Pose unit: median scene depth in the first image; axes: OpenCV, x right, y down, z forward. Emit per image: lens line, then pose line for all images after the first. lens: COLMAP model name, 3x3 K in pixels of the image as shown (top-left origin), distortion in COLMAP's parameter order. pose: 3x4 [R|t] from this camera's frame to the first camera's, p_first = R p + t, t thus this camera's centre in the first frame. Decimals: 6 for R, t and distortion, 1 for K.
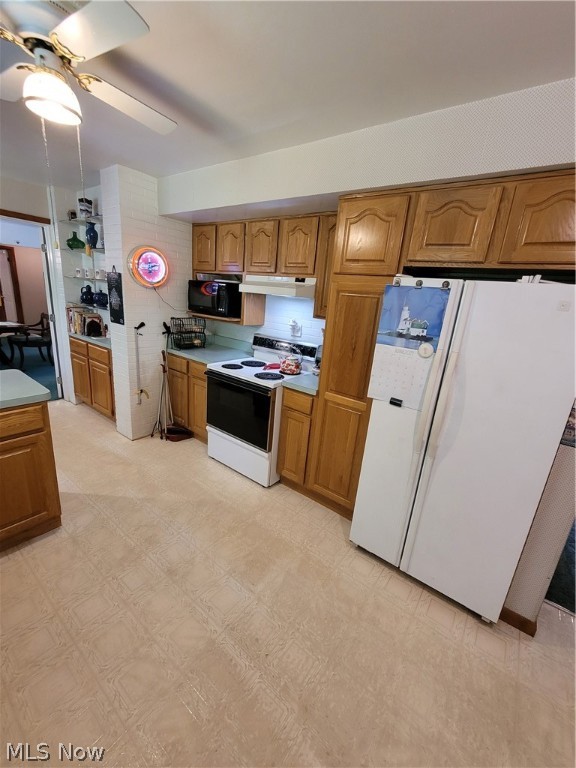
lens RADIAL K [[313.9, 0, 291.0], [0, 313.9, 381.4], [0, 0, 1]] dist [0.000581, -0.000563]
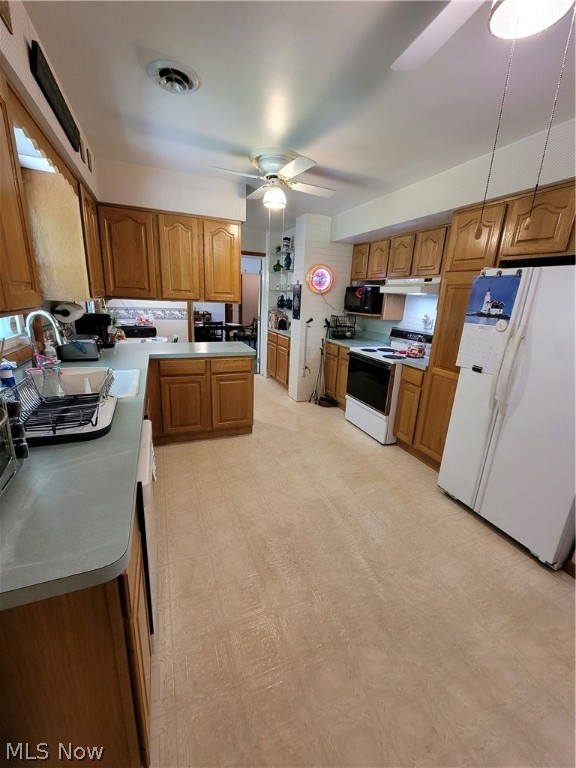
lens RADIAL K [[313.9, 0, 290.4], [0, 313.9, 382.2], [0, 0, 1]] dist [0.000581, -0.000563]
pose [[0.859446, 0.091517, -0.502968, 0.228324], [-0.108967, 0.994031, -0.005329, 0.144213], [0.499478, 0.059386, 0.864289, -0.317054]]
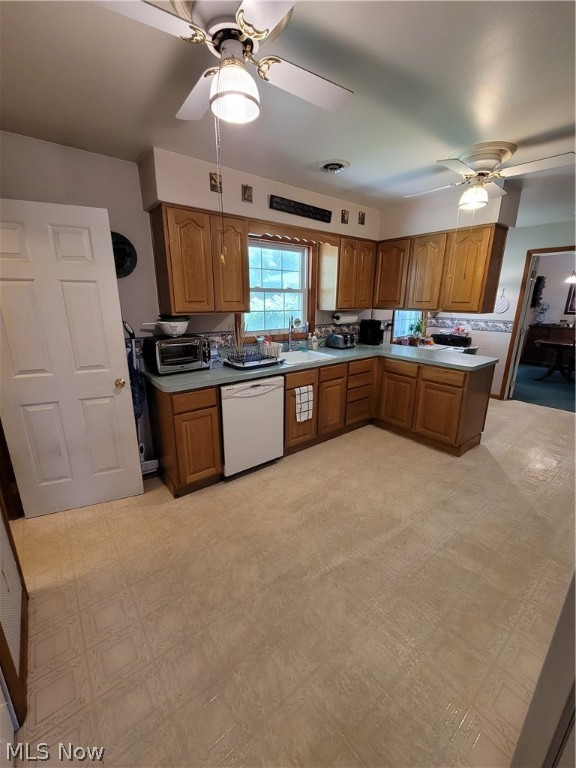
lens RADIAL K [[313.9, 0, 287.6], [0, 313.9, 381.9], [0, 0, 1]] dist [0.000581, -0.000563]
pose [[-0.251028, 0.171165, -0.952726, 0.724721], [-0.285375, 0.927410, 0.241808, -0.008112], [0.924957, 0.332585, -0.183960, 0.327246]]
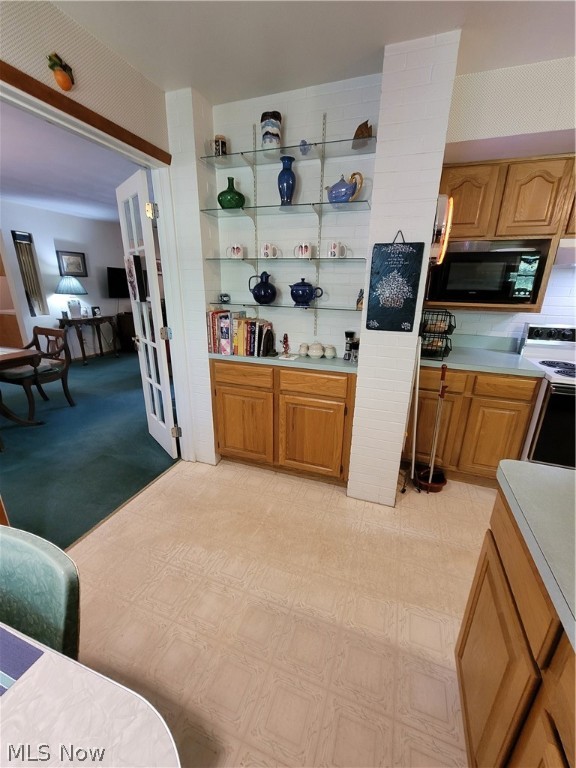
lens RADIAL K [[313.9, 0, 317.6], [0, 313.9, 373.3], [0, 0, 1]] dist [0.000581, -0.000563]
pose [[0.947428, -0.163000, 0.275338, -1.036813], [0.145530, 0.985877, 0.082873, -0.213425], [-0.284958, -0.038446, 0.957769, 0.555202]]
